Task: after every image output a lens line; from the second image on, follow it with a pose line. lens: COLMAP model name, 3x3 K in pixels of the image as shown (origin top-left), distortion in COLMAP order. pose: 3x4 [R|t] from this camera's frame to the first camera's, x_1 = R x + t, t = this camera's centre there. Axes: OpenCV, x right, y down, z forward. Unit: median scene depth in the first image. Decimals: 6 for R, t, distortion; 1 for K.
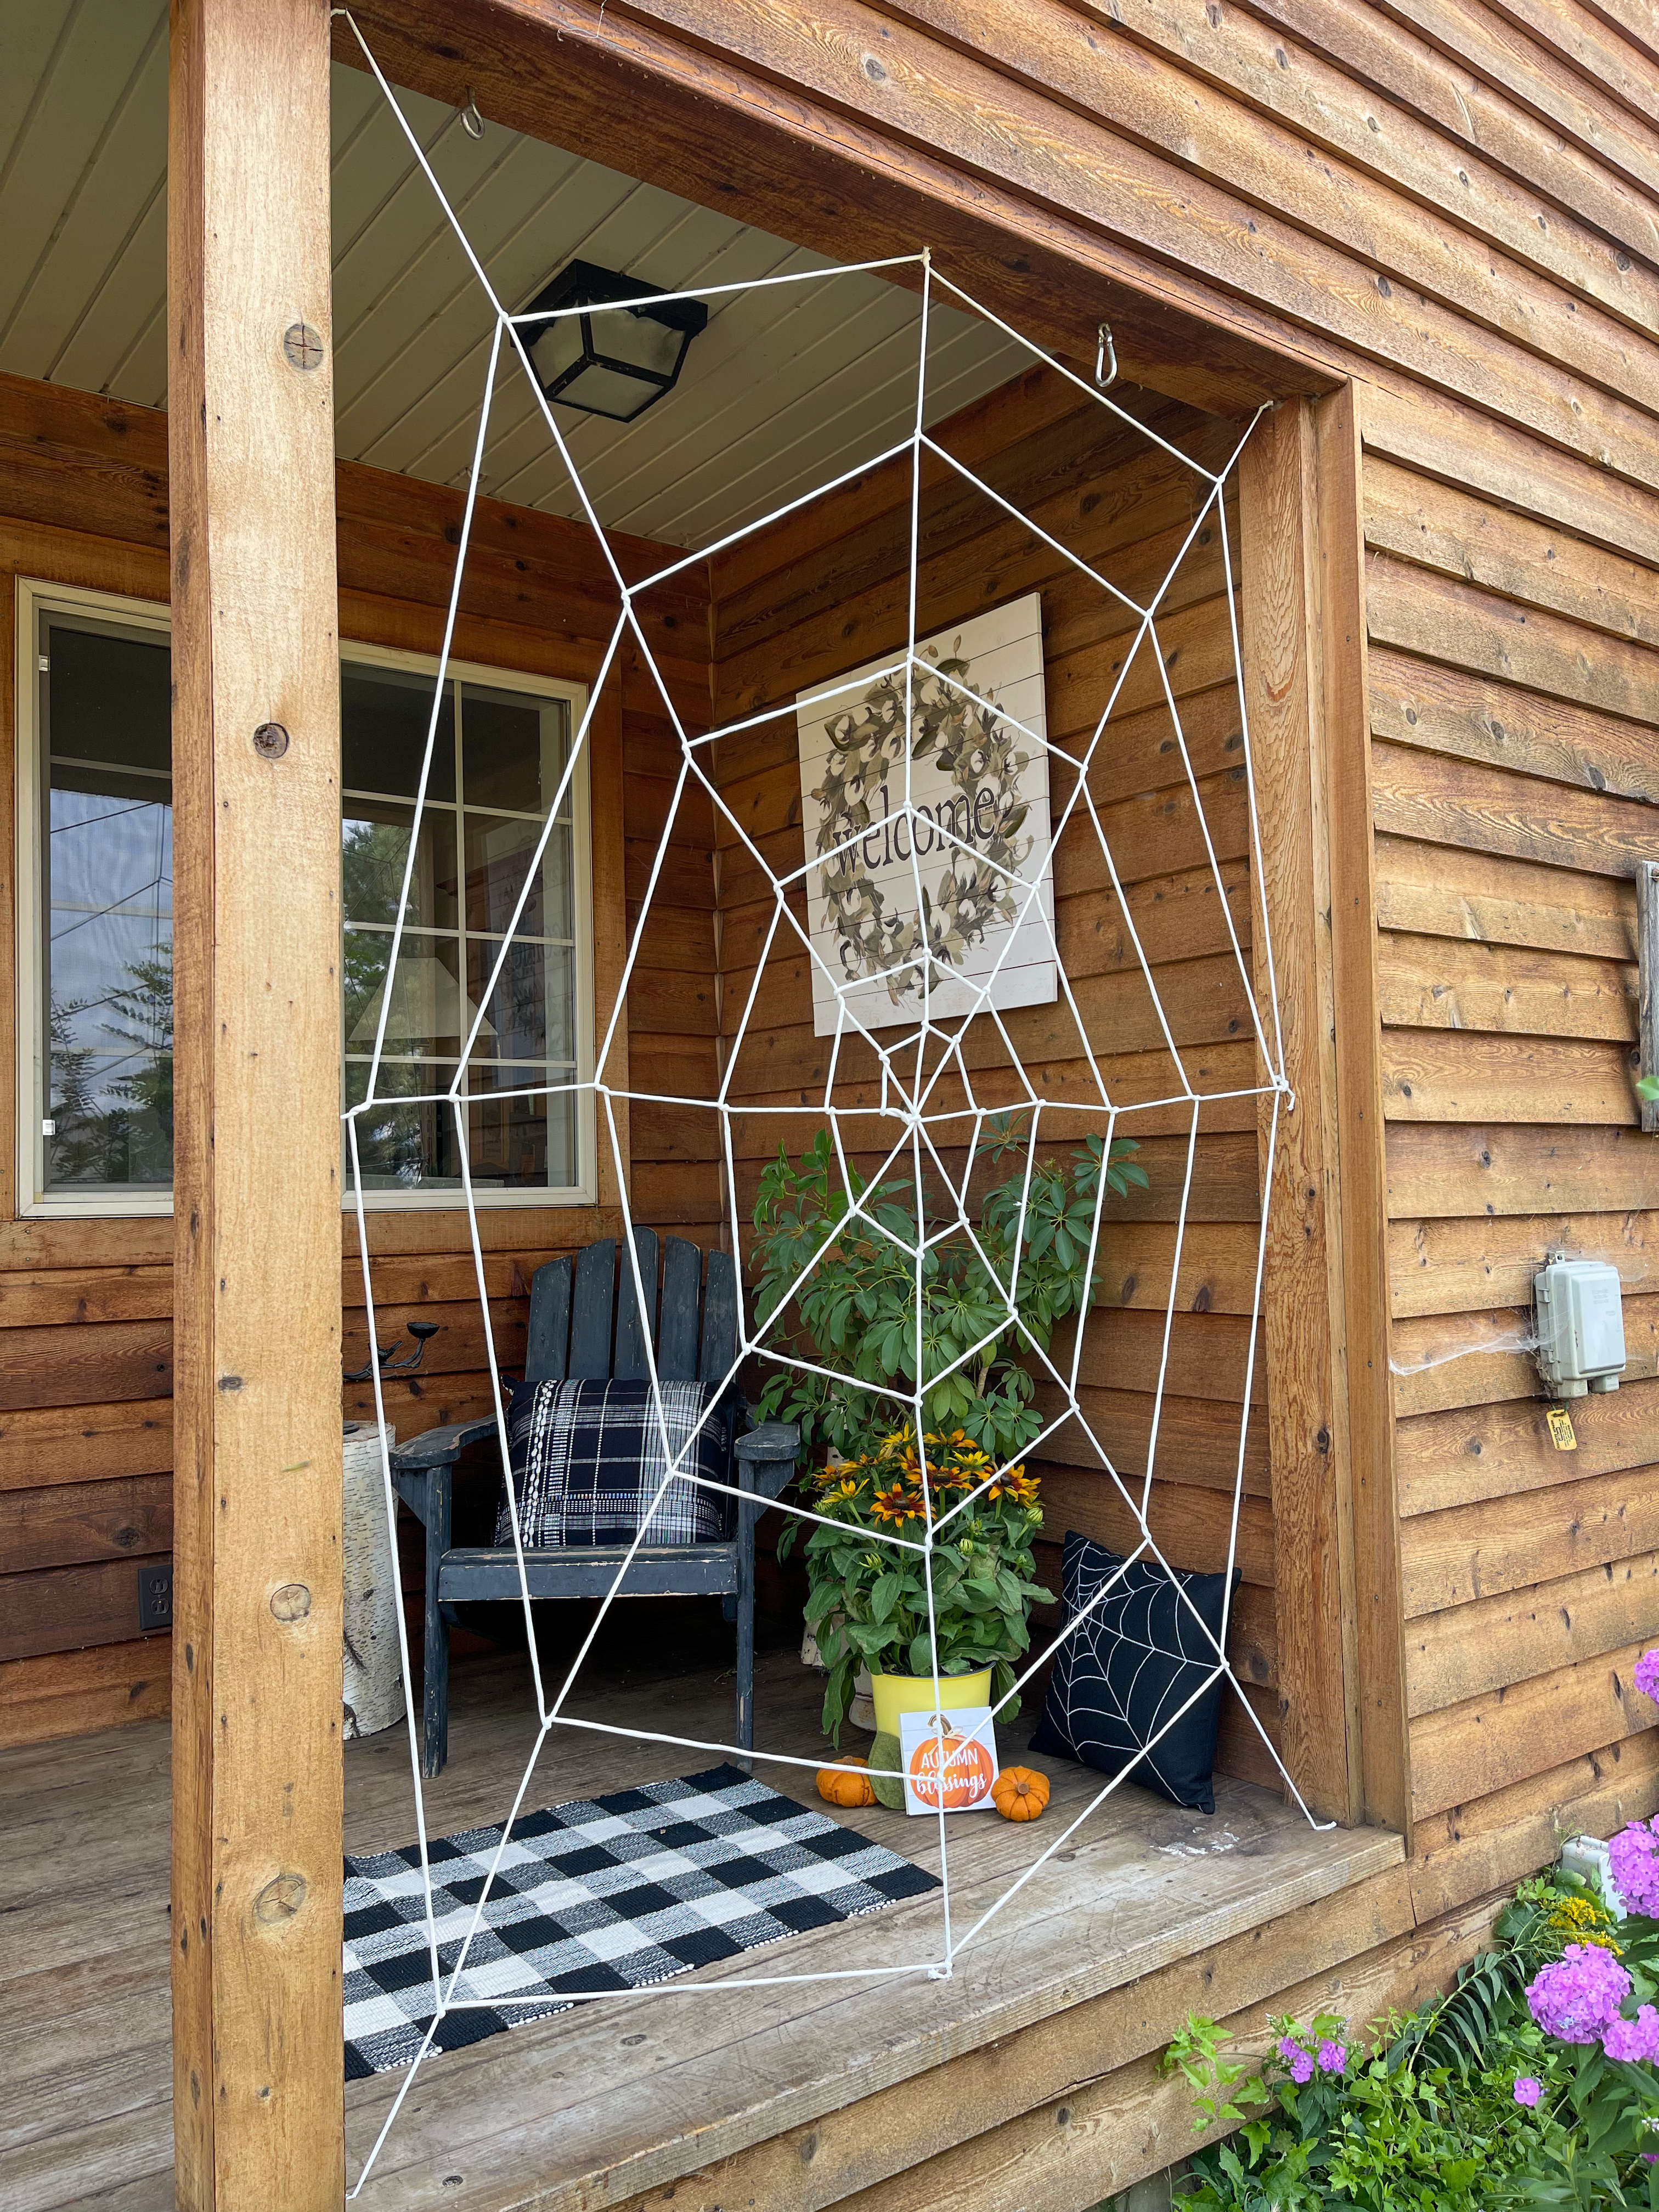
lens RADIAL K [[1659.7, 0, 825.3], [0, 1659.7, 1098.8], [0, 0, 1]] dist [0.032121, -0.053246]
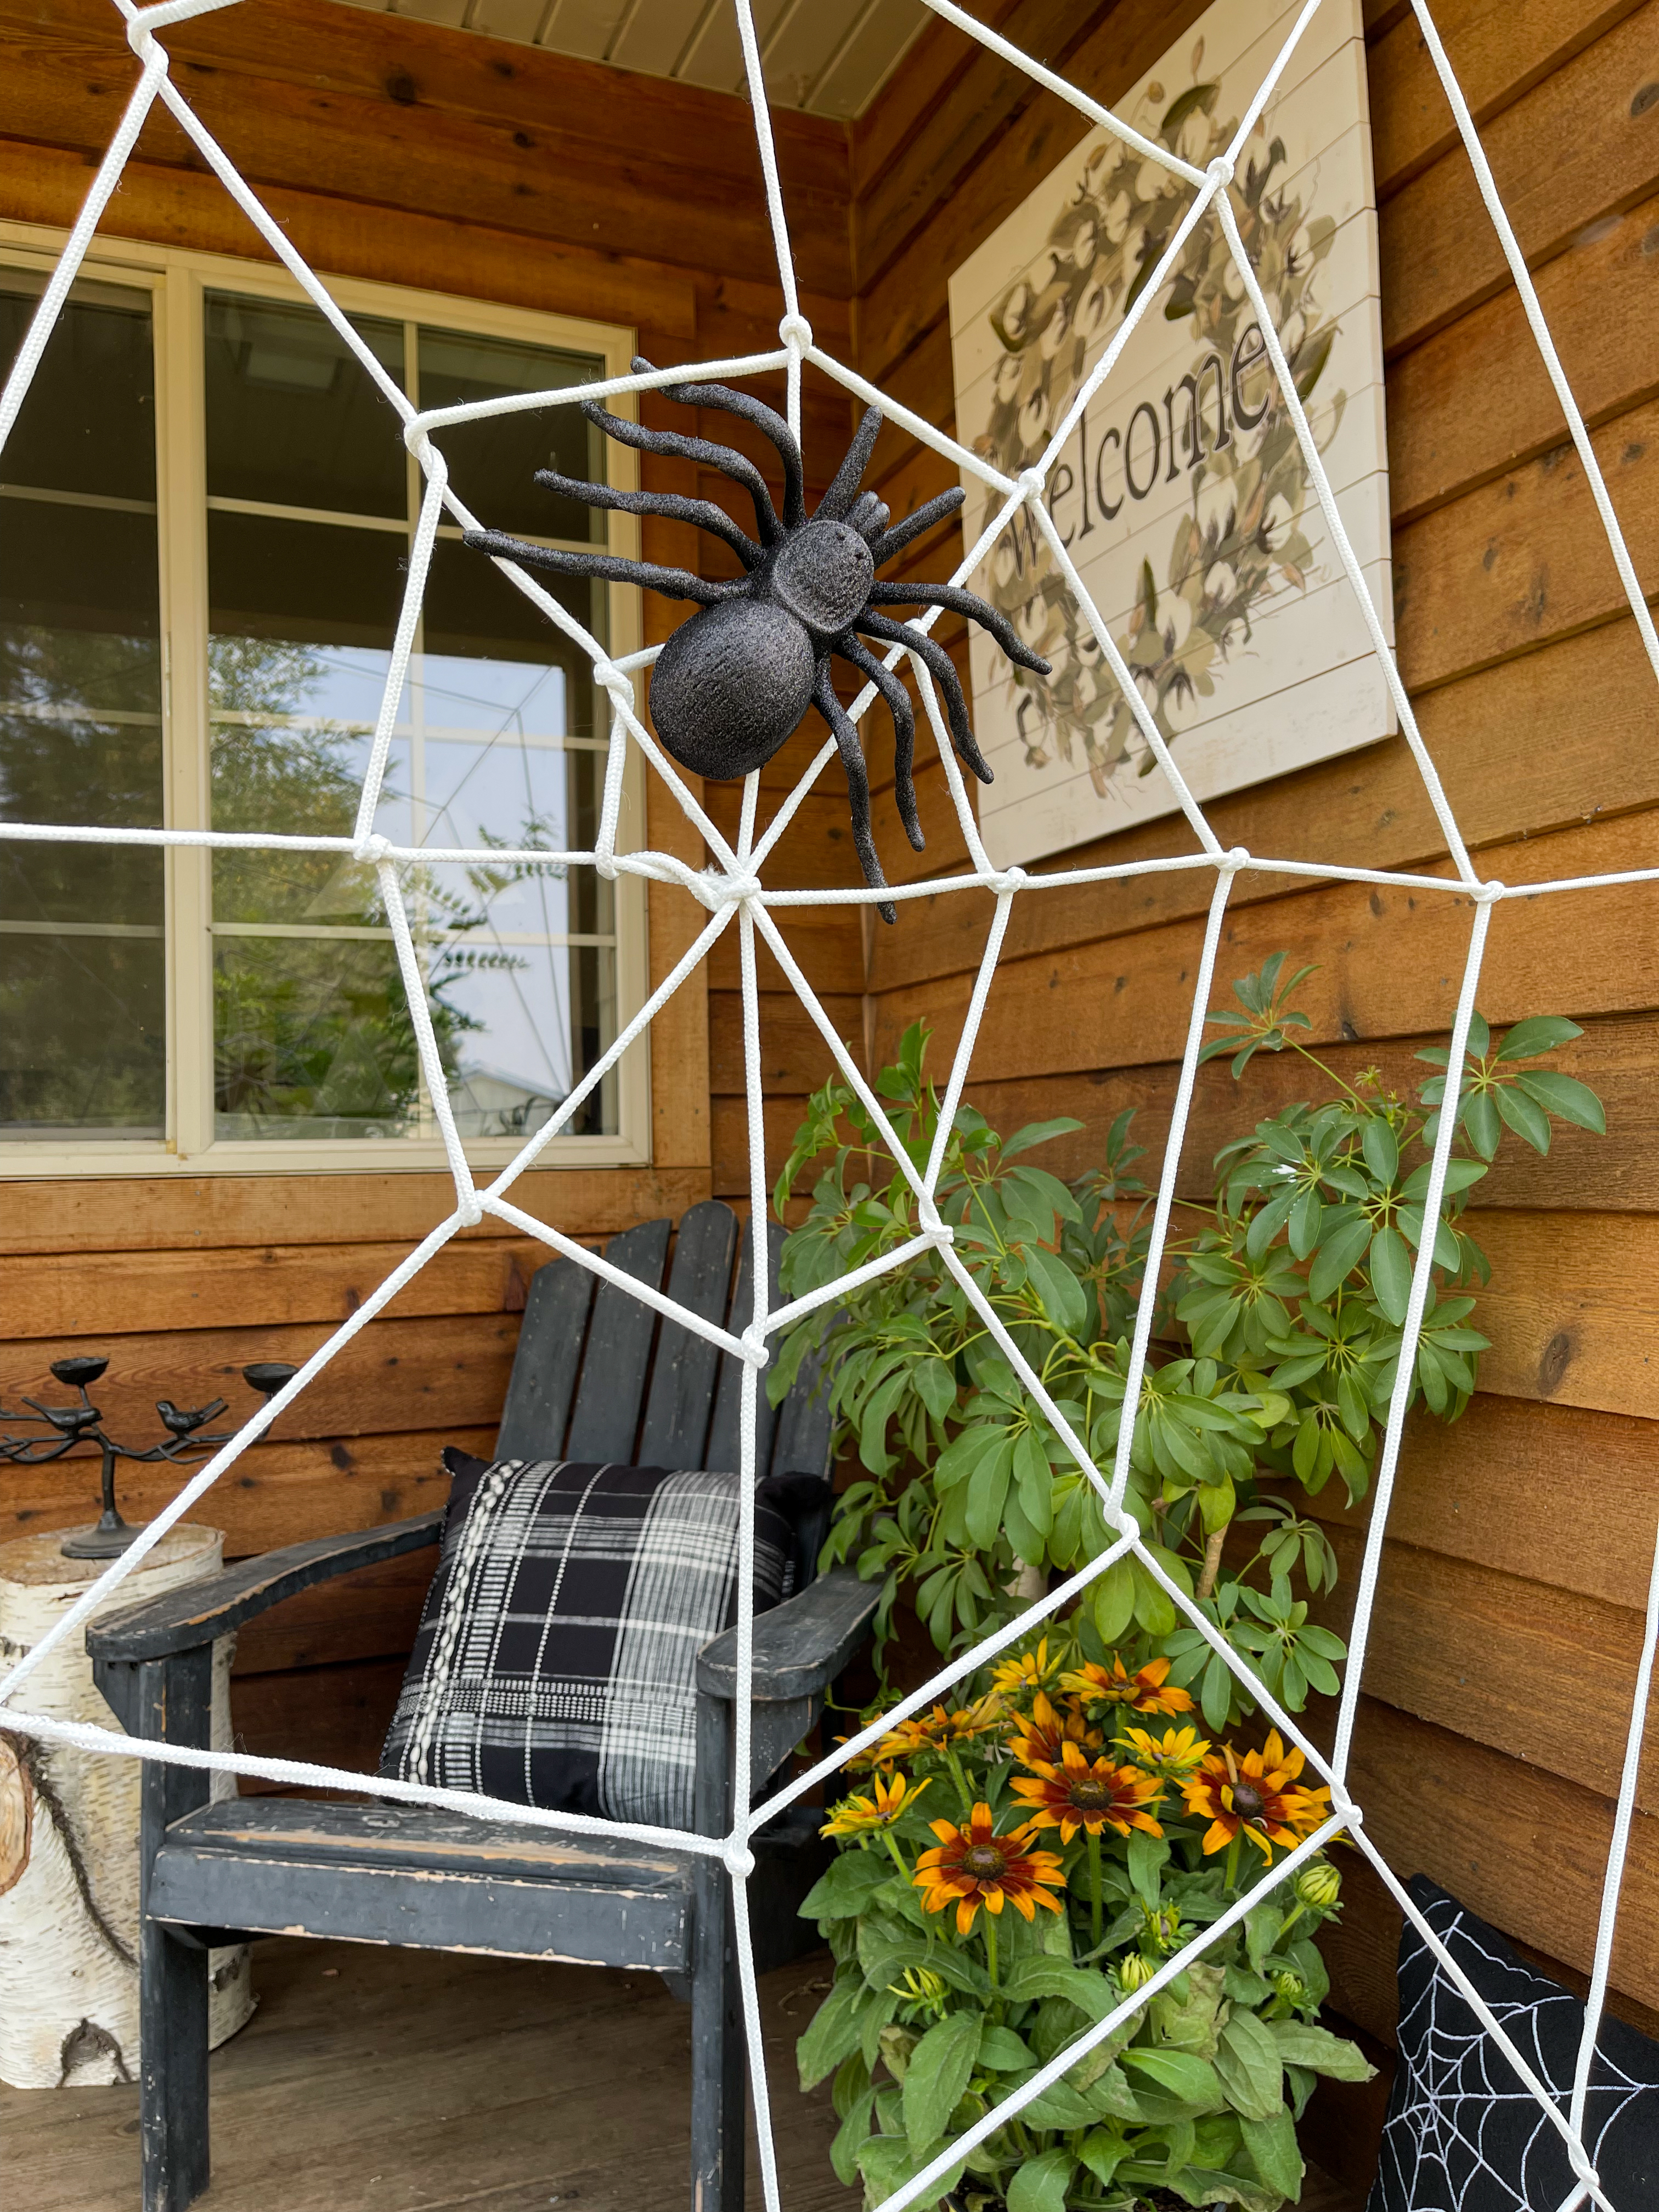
lens RADIAL K [[1659.7, 0, 844.8], [0, 1659.7, 1116.5], [0, 0, 1]] dist [0.032121, -0.053246]
pose [[0.971234, -0.005428, -0.238064, 0.095876], [0.014856, 0.999174, 0.037826, 0.027470], [0.237662, -0.040274, 0.970513, 0.483557]]
